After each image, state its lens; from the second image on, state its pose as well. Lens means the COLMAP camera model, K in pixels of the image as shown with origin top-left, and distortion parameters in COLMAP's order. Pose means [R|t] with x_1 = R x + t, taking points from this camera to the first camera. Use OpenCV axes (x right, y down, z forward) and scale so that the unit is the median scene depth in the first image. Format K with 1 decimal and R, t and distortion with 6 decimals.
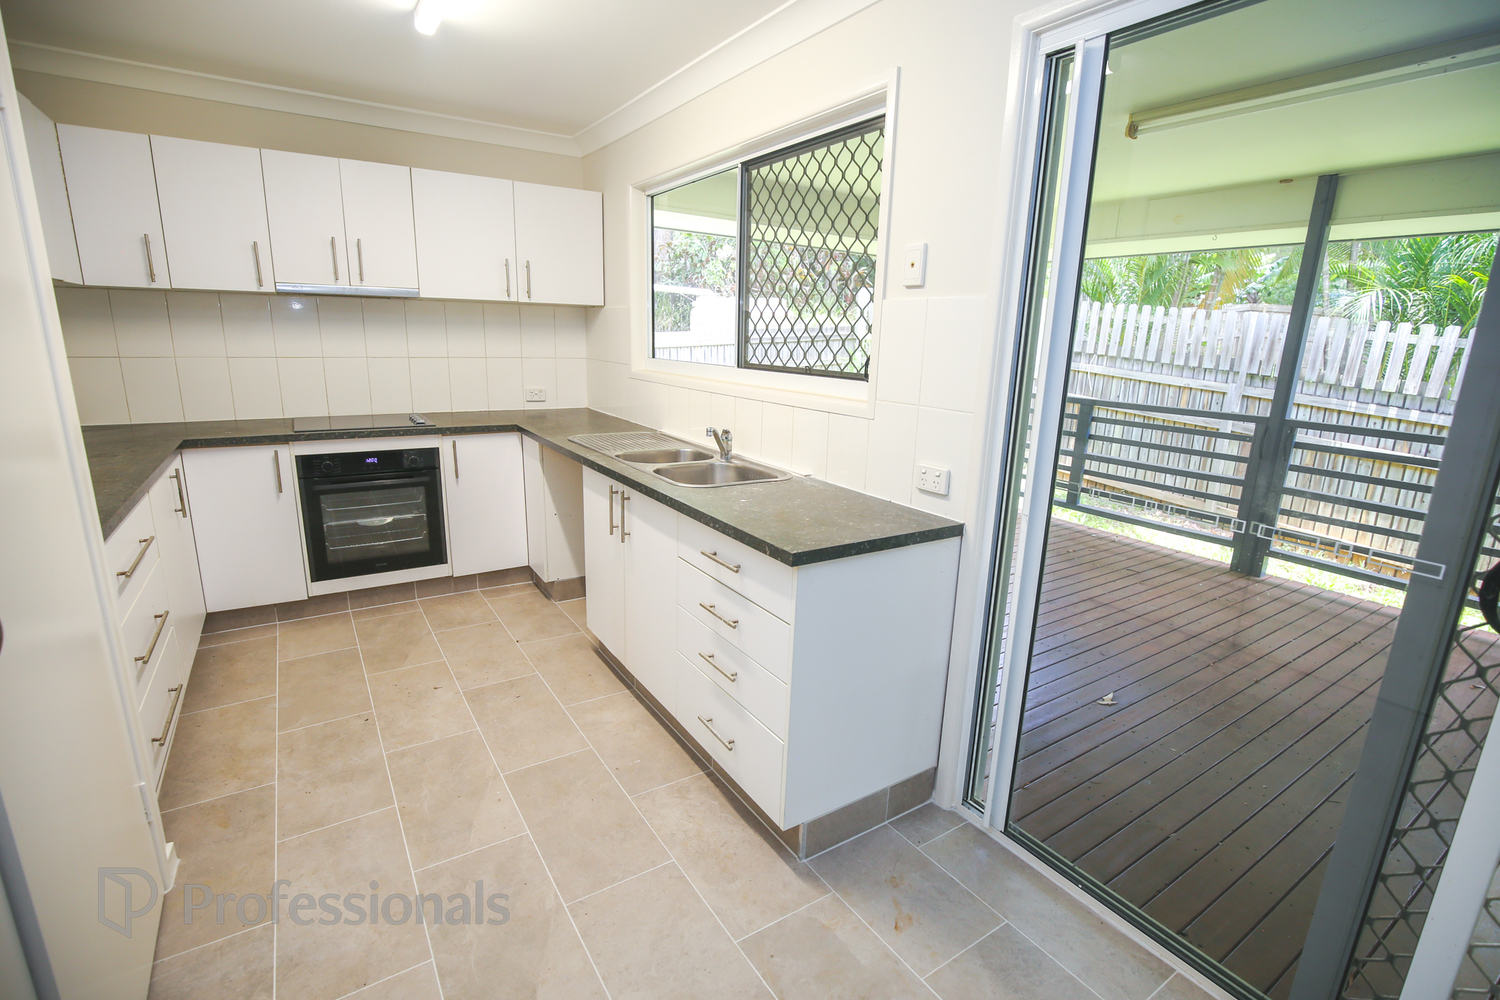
lens RADIAL K [[687.2, 0, 752.9], [0, 687.2, 501.7], [0, 0, 1]] dist [-0.026691, -0.001312]
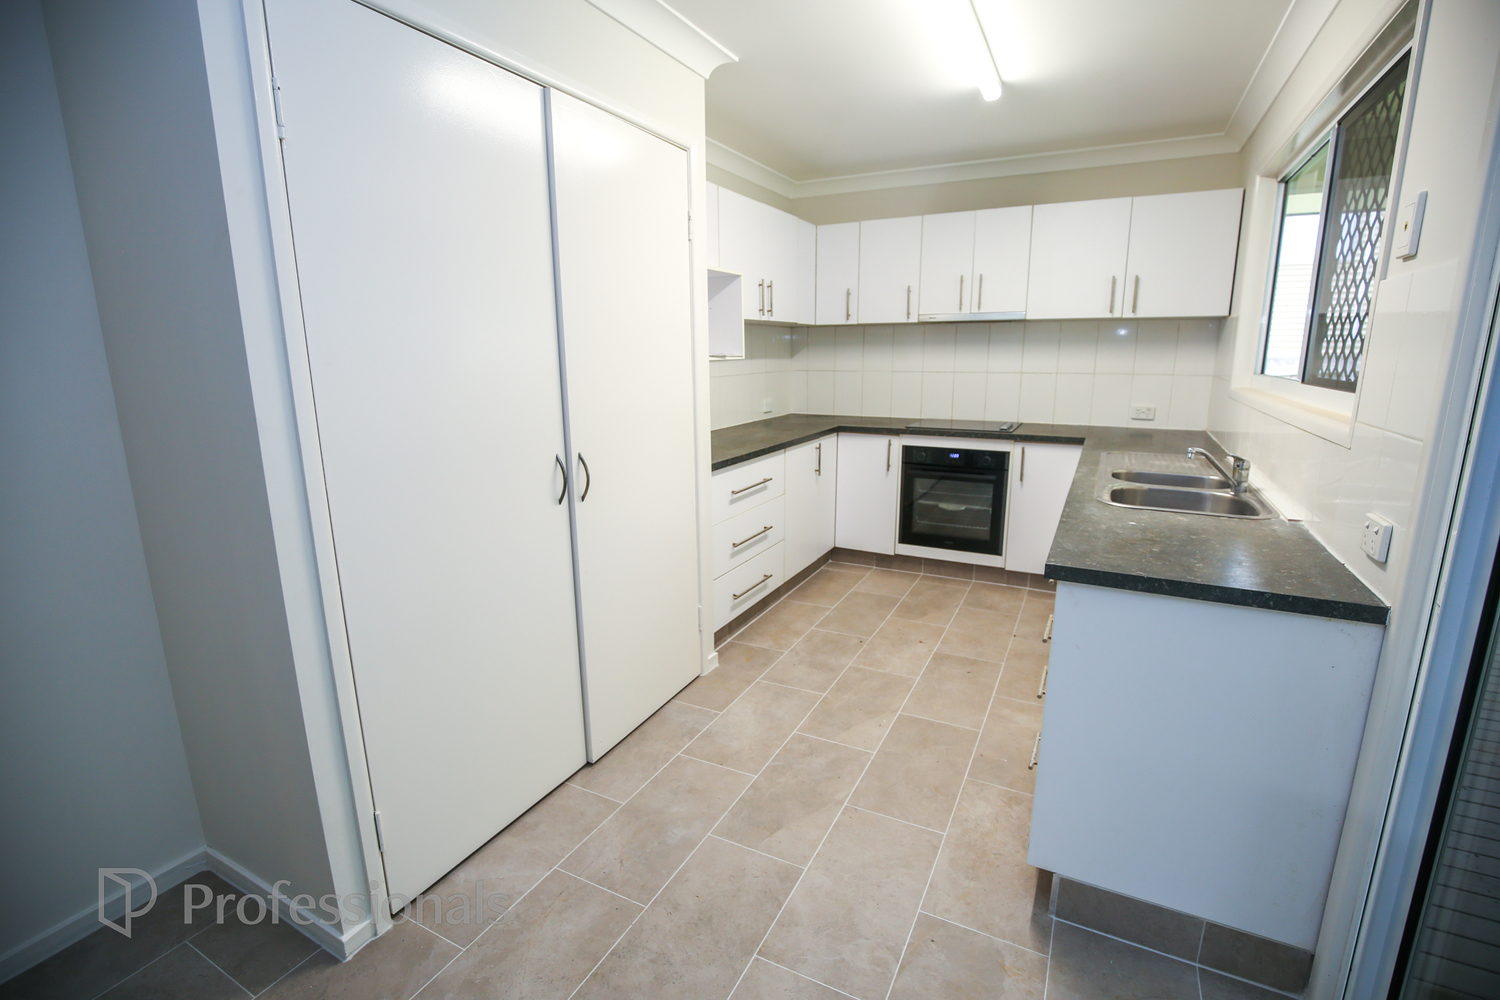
lens RADIAL K [[687.2, 0, 755.1], [0, 687.2, 503.8], [0, 0, 1]] dist [-0.026691, -0.001312]
pose [[0.492921, 0.155138, -0.856131, 0.344758], [-0.183113, 0.980435, 0.072235, -0.000370], [0.850587, 0.121162, 0.511685, 0.087666]]
